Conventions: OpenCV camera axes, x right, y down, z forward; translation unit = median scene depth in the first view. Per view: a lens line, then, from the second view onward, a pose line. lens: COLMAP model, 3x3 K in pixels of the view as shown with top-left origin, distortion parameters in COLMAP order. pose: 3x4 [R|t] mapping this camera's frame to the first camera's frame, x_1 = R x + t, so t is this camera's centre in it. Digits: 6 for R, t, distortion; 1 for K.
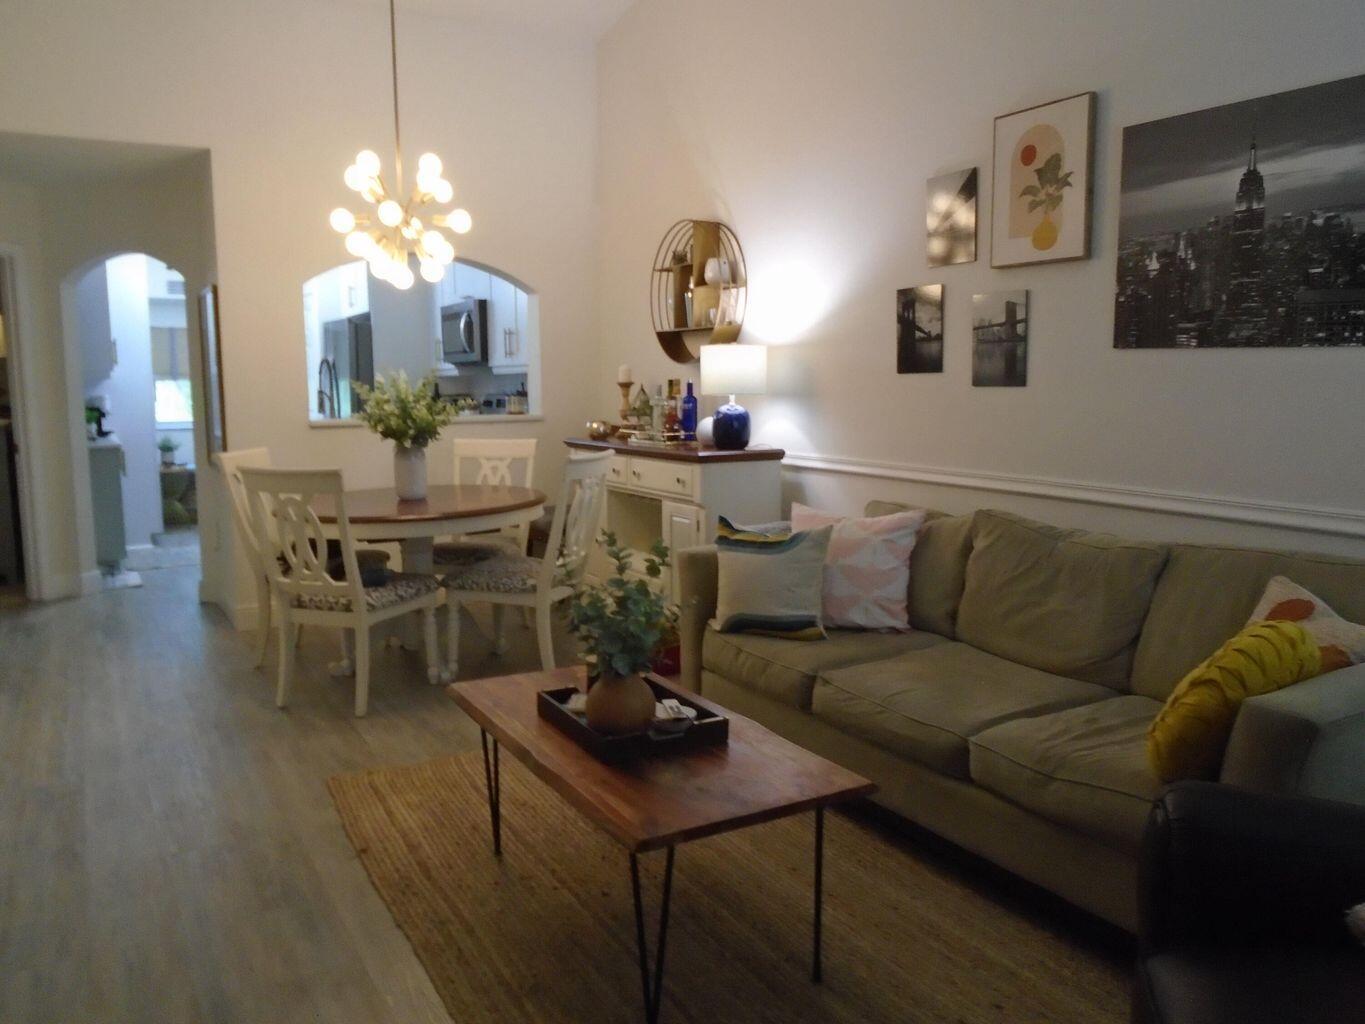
lens RADIAL K [[1026.5, 0, 686.3], [0, 1026.5, 510.6], [0, 0, 1]] dist [-0.028704, 0.001672]
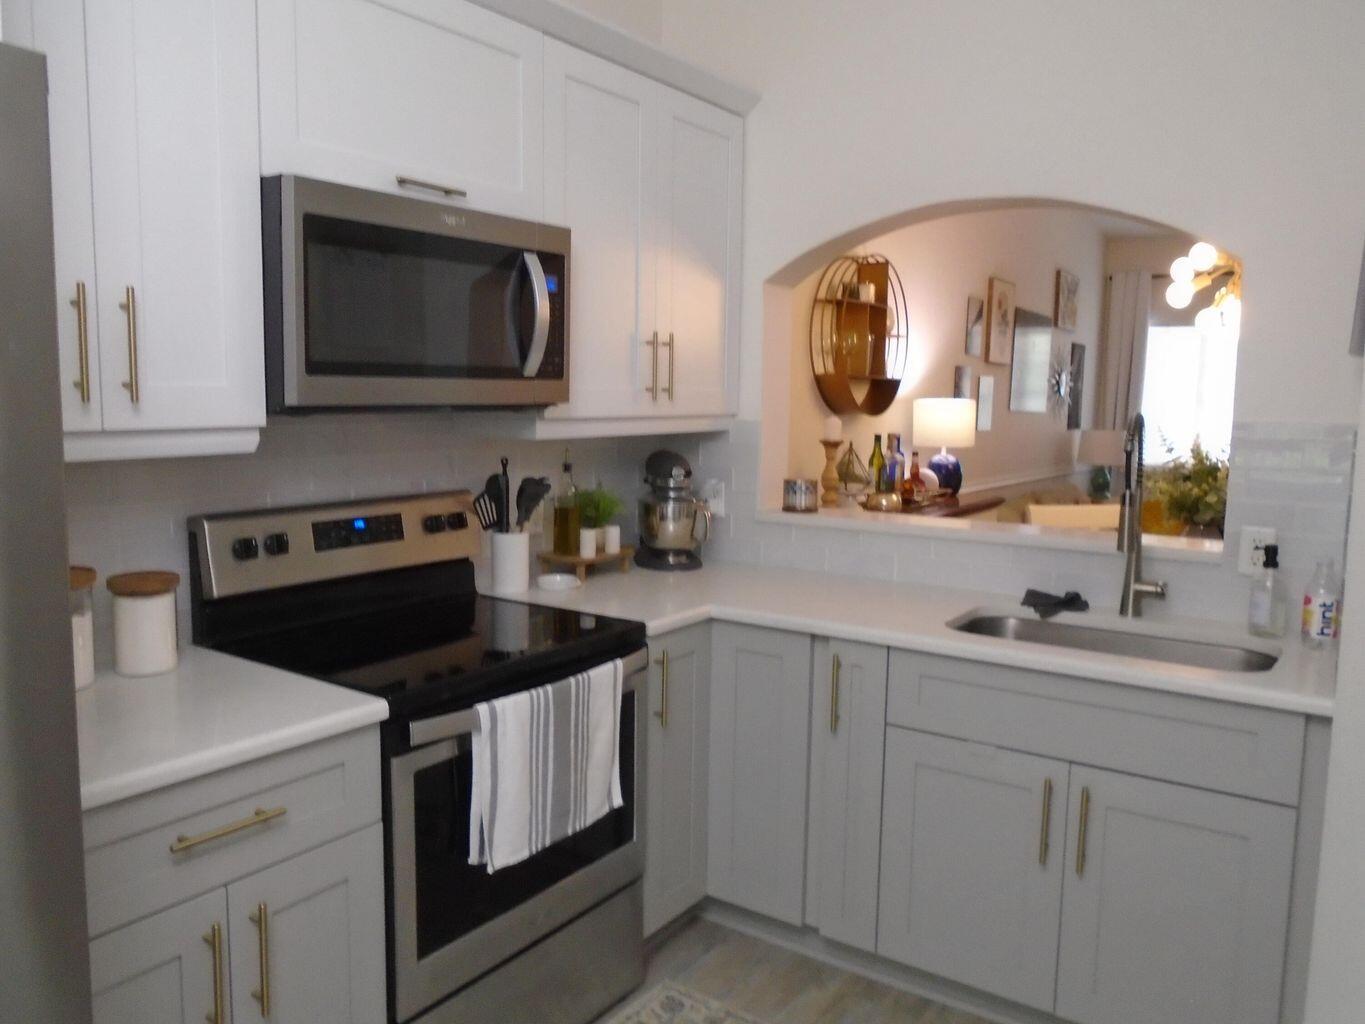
lens RADIAL K [[1026.5, 0, 686.3], [0, 1026.5, 510.6], [0, 0, 1]] dist [-0.028704, 0.001672]
pose [[-0.426143, -0.090926, 0.900075, -0.740028], [0.107915, 0.982723, 0.150368, -0.209525], [-0.898196, 0.161209, -0.408968, 1.488489]]
